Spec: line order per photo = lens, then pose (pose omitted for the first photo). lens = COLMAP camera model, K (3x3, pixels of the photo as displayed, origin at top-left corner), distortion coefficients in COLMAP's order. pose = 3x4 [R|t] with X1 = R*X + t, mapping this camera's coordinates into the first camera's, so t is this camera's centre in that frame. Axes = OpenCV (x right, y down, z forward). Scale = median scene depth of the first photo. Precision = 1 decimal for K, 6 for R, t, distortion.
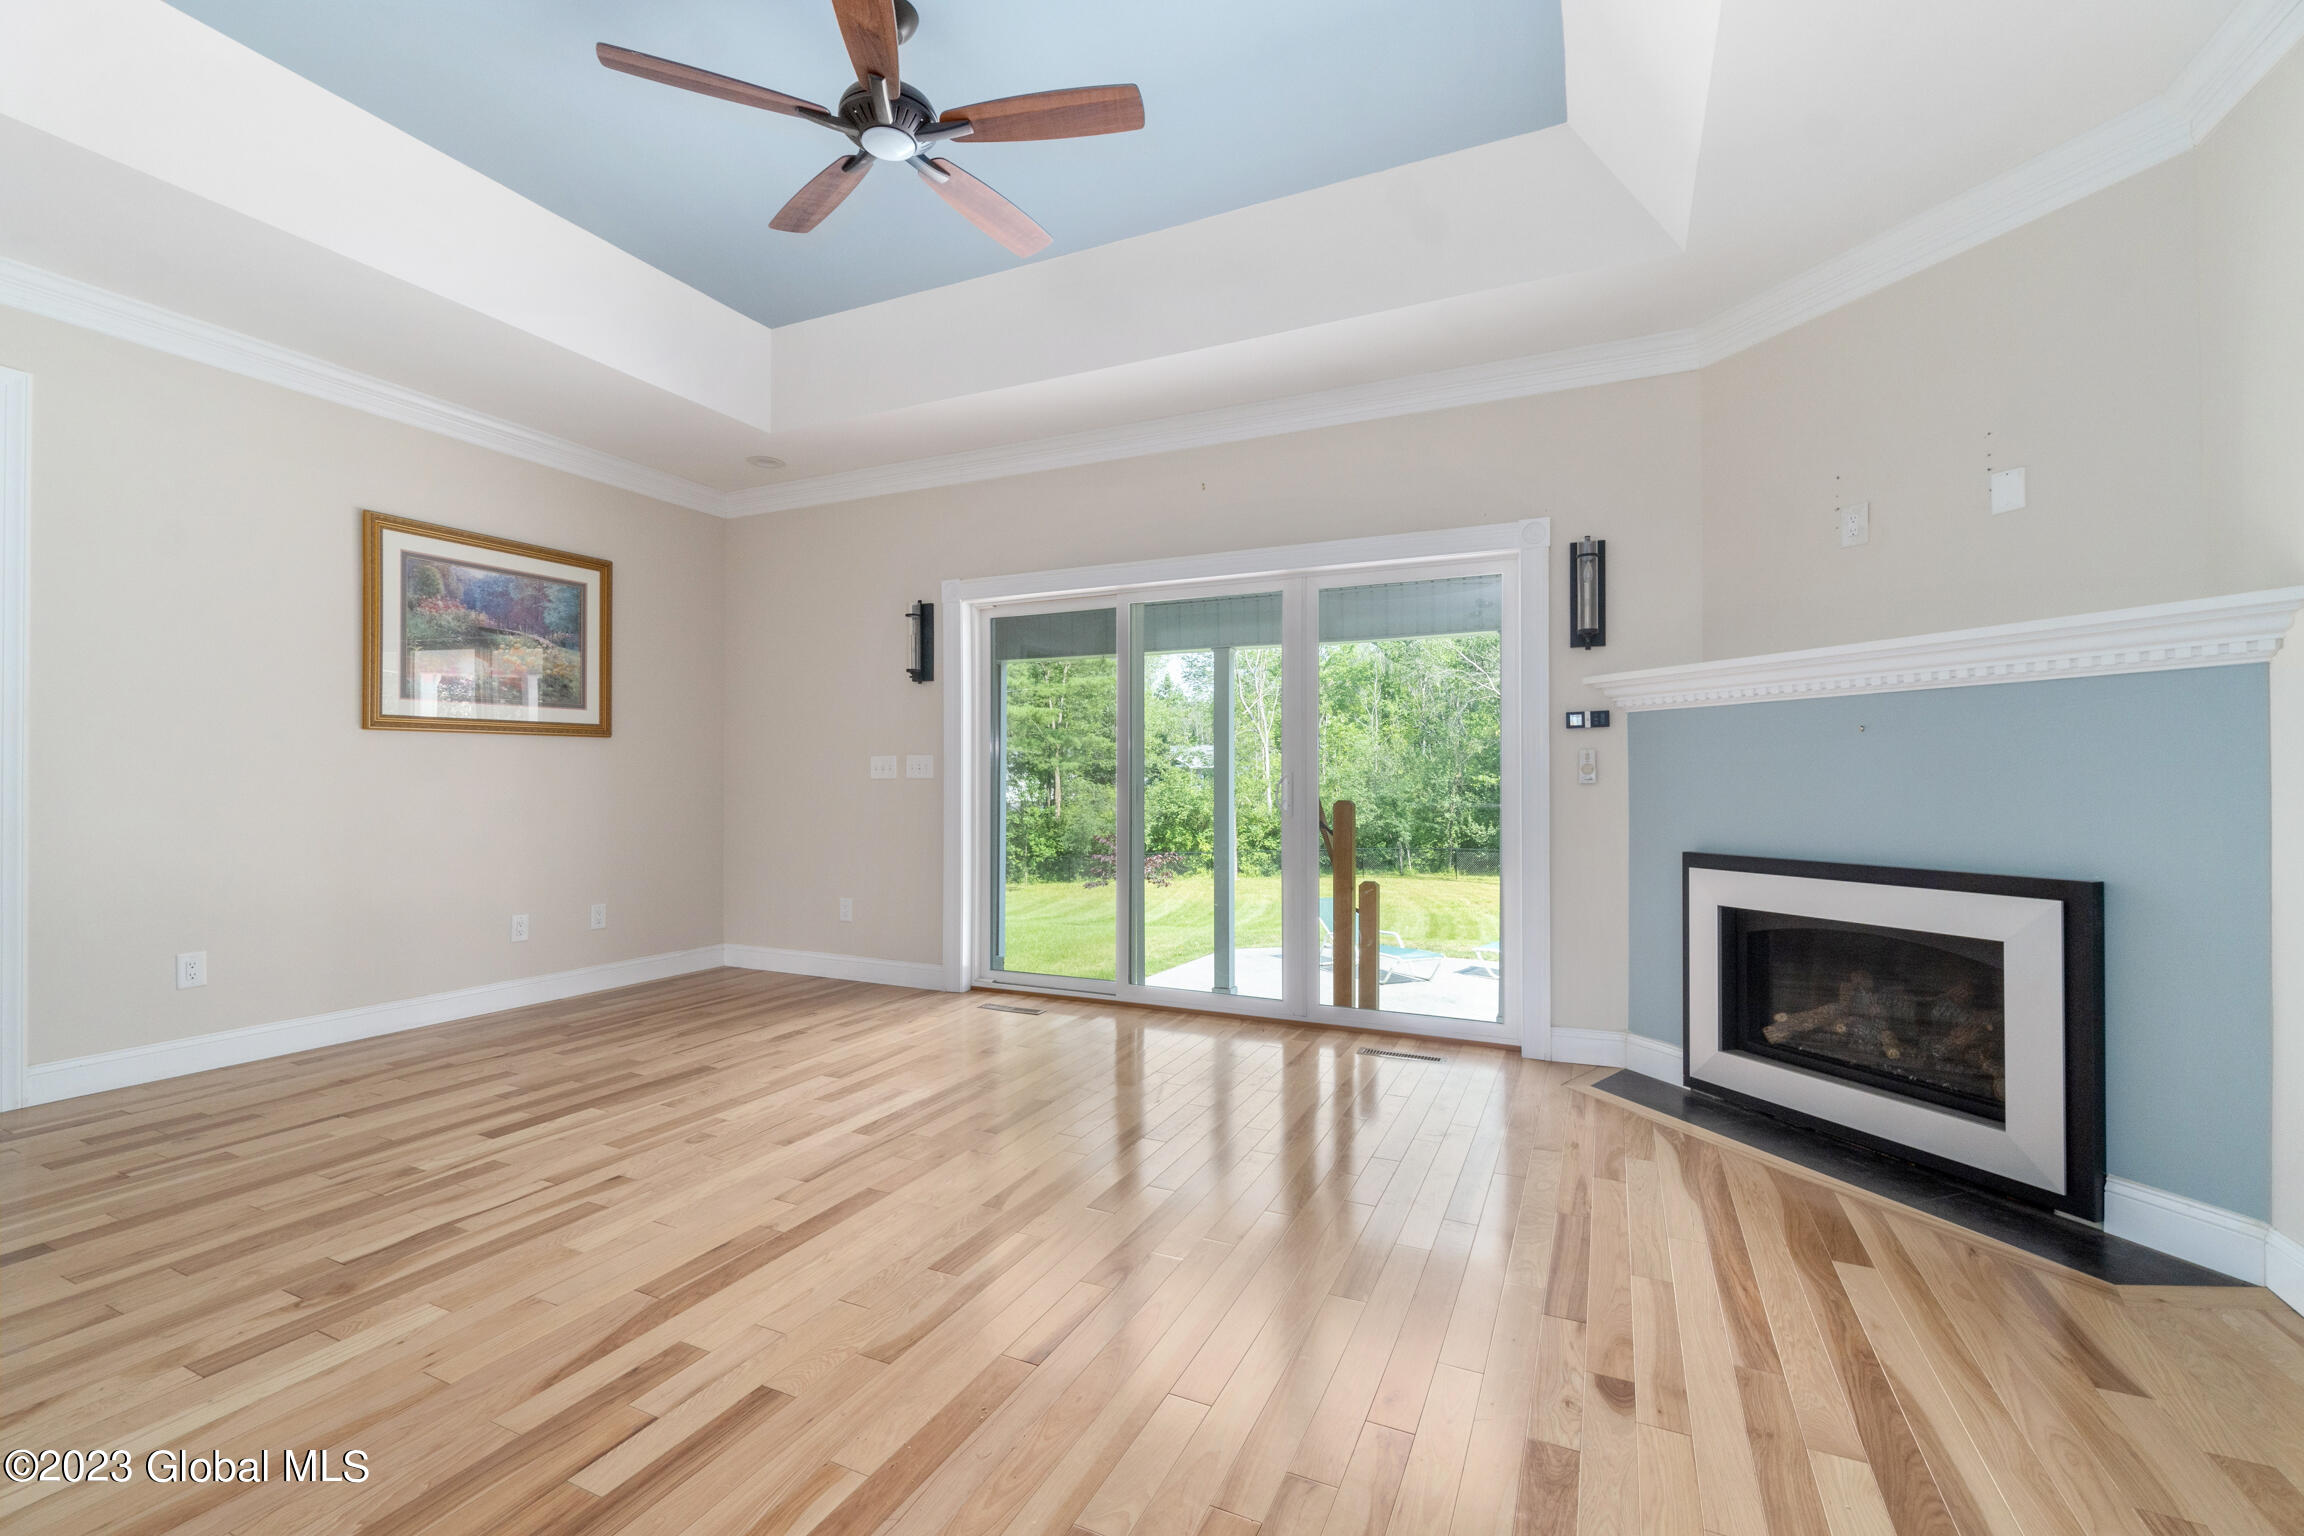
lens RADIAL K [[998.0, 0, 1131.9], [0, 998.0, 773.0], [0, 0, 1]] dist [-0.004373, 0.001925]
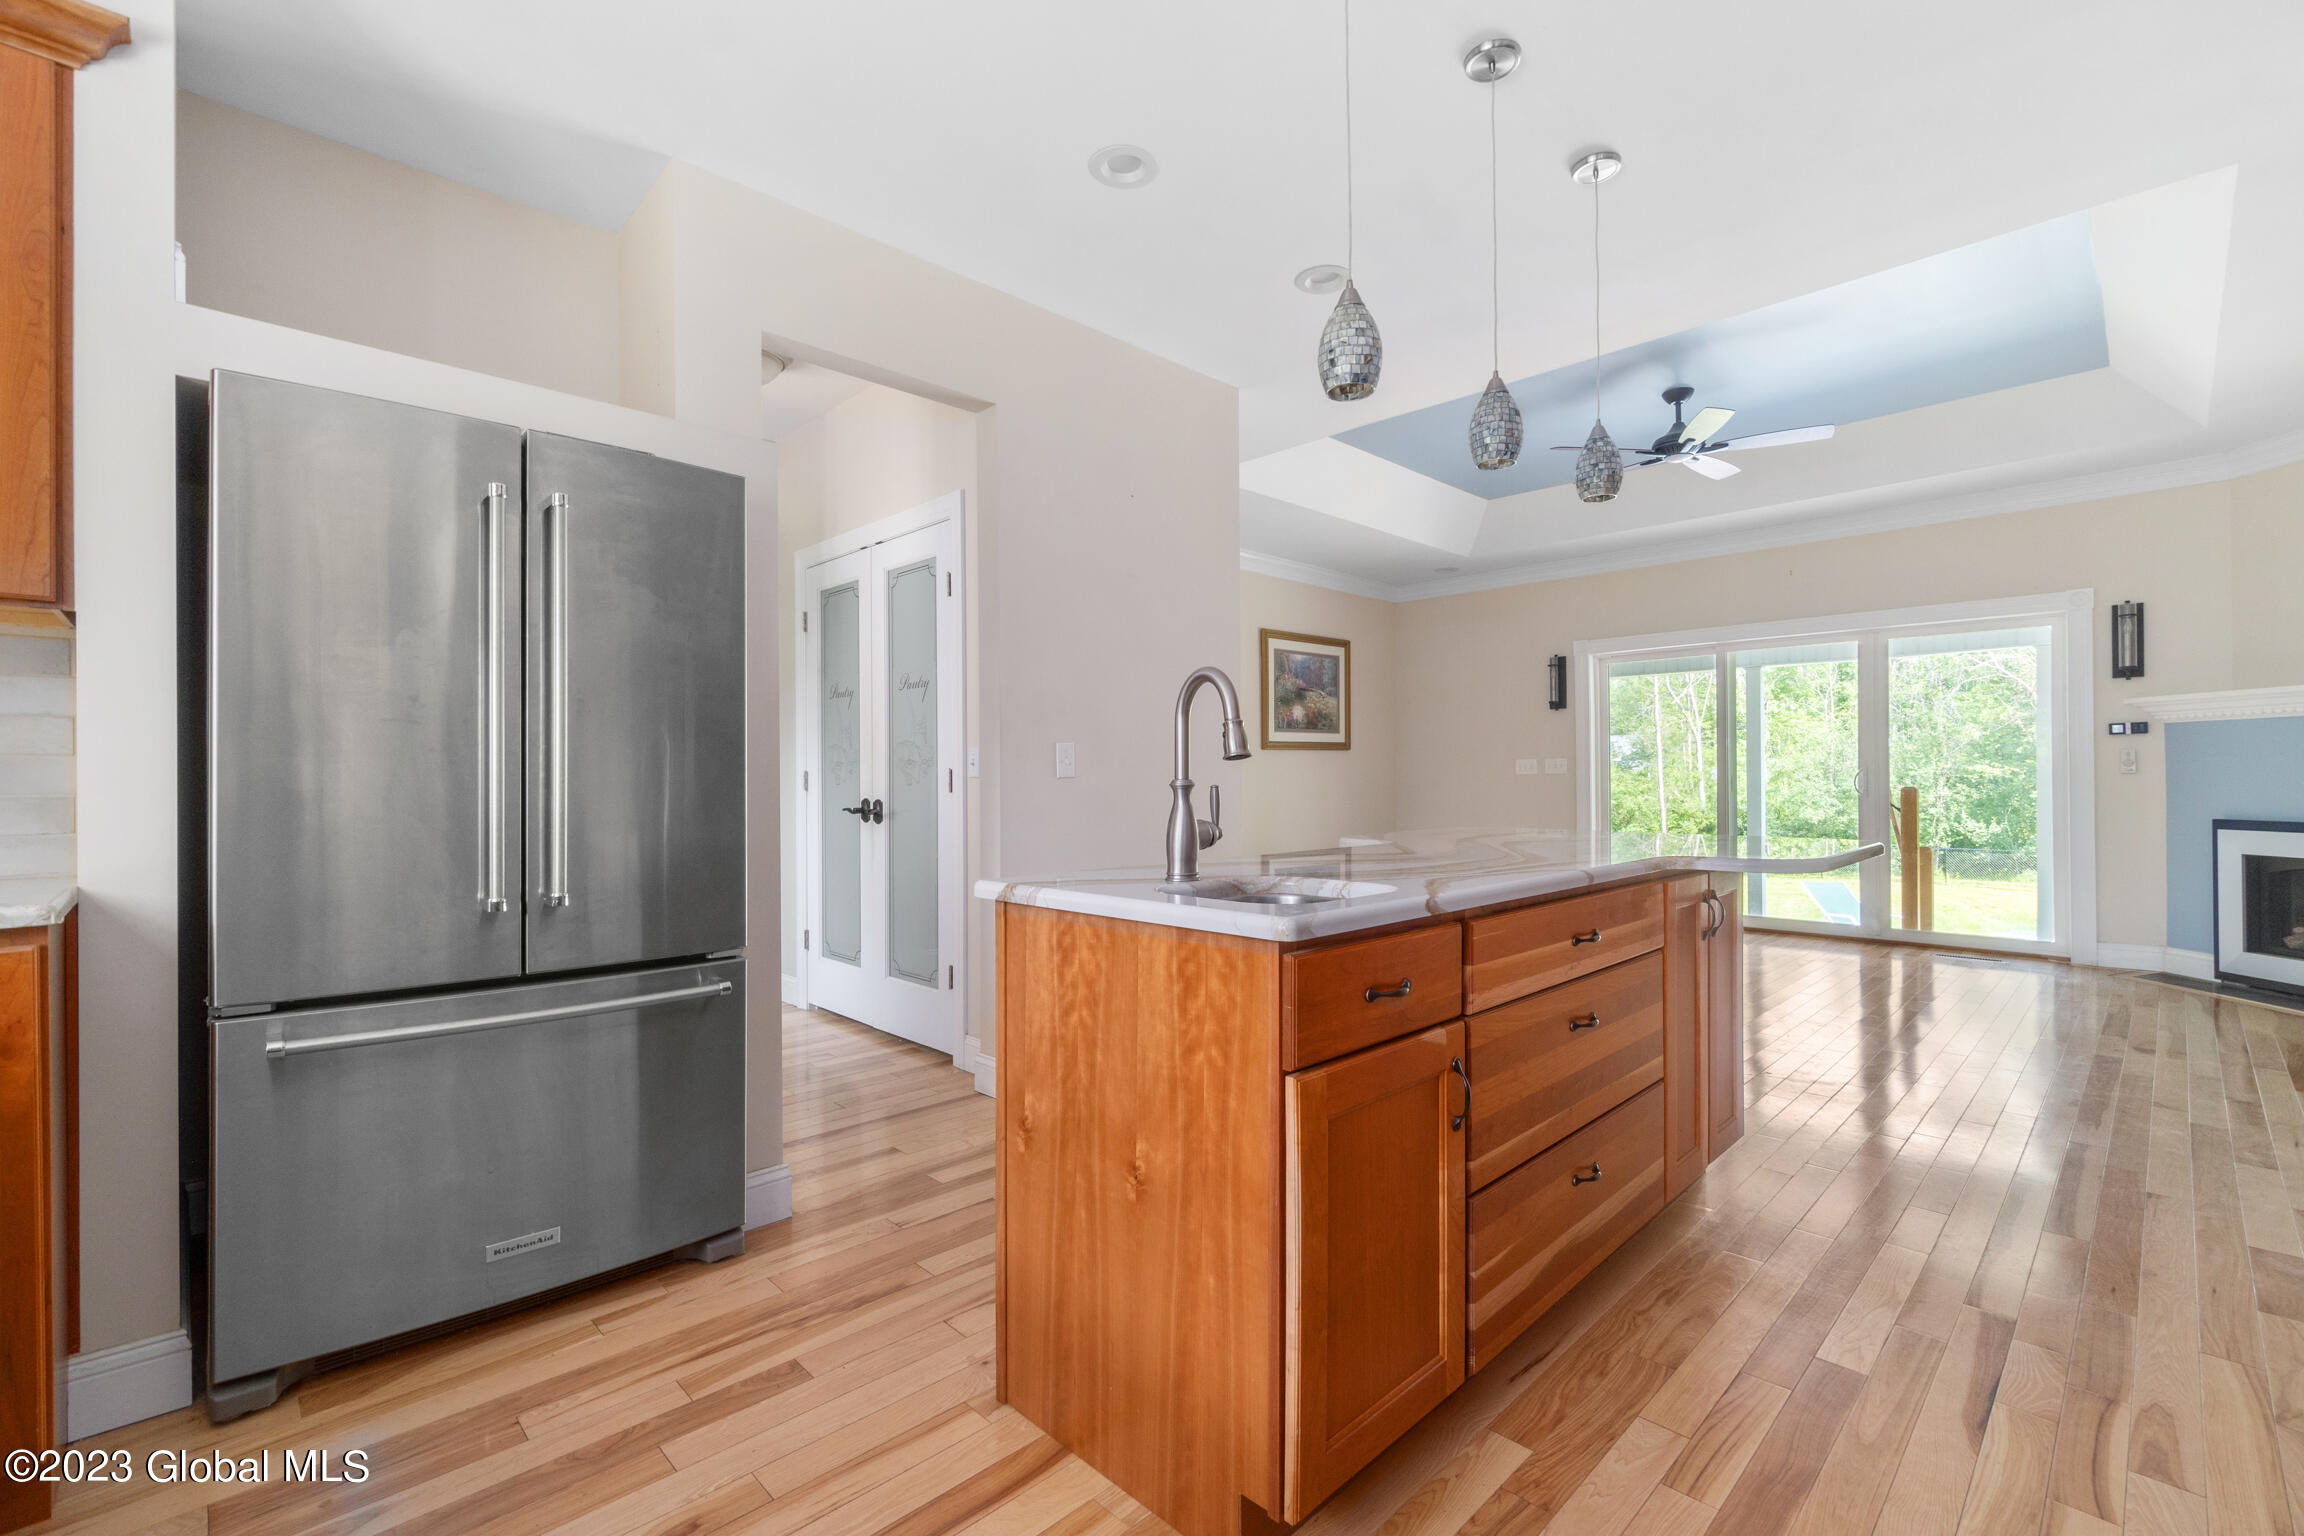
lens RADIAL K [[998.0, 0, 1132.1], [0, 998.0, 773.6], [0, 0, 1]] dist [-0.004373, 0.001925]
pose [[0.935342, -0.008930, -0.353631, -0.371390], [0.010679, 0.999938, 0.002995, -0.008368], [0.353583, -0.006578, 0.935380, -0.832911]]
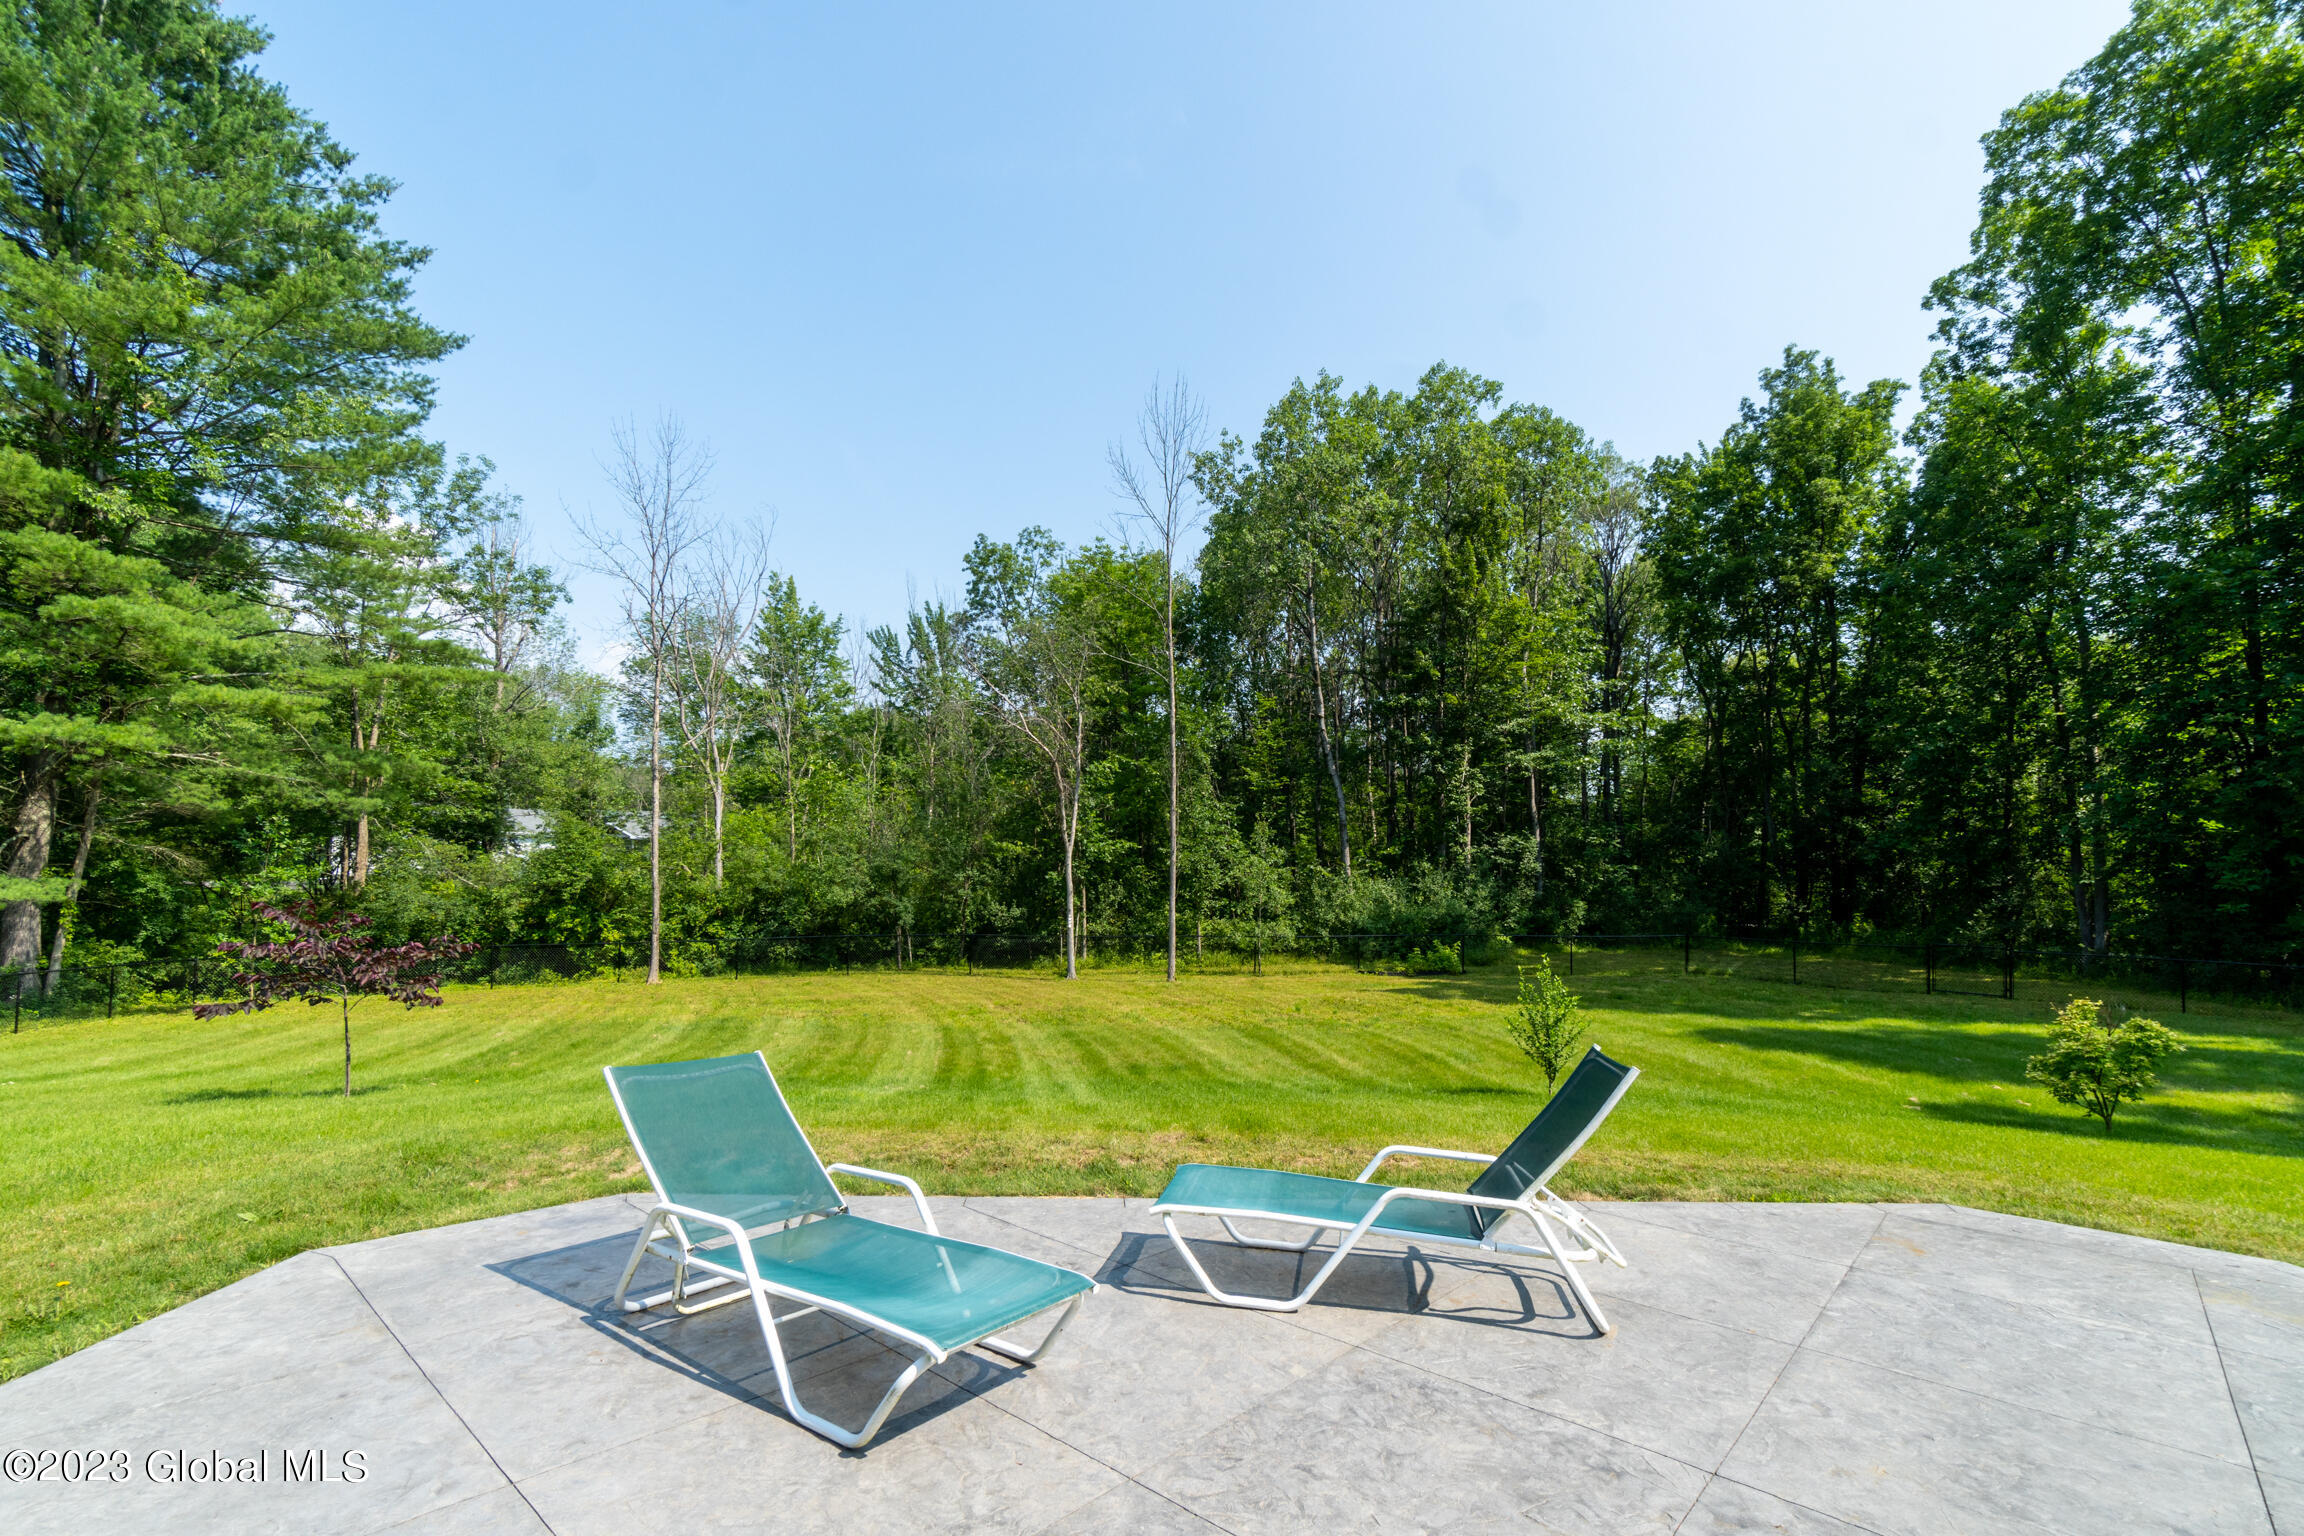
lens RADIAL K [[1026.6, 0, 1157.5], [0, 1026.6, 801.5], [0, 0, 1]] dist [-0.002687, -0.000406]
pose [[0.871468, 0.058209, 0.486986, 0.557685], [-0.027298, 0.997150, -0.070337, 0.240780], [-0.489692, 0.048002, 0.870573, 2.249855]]
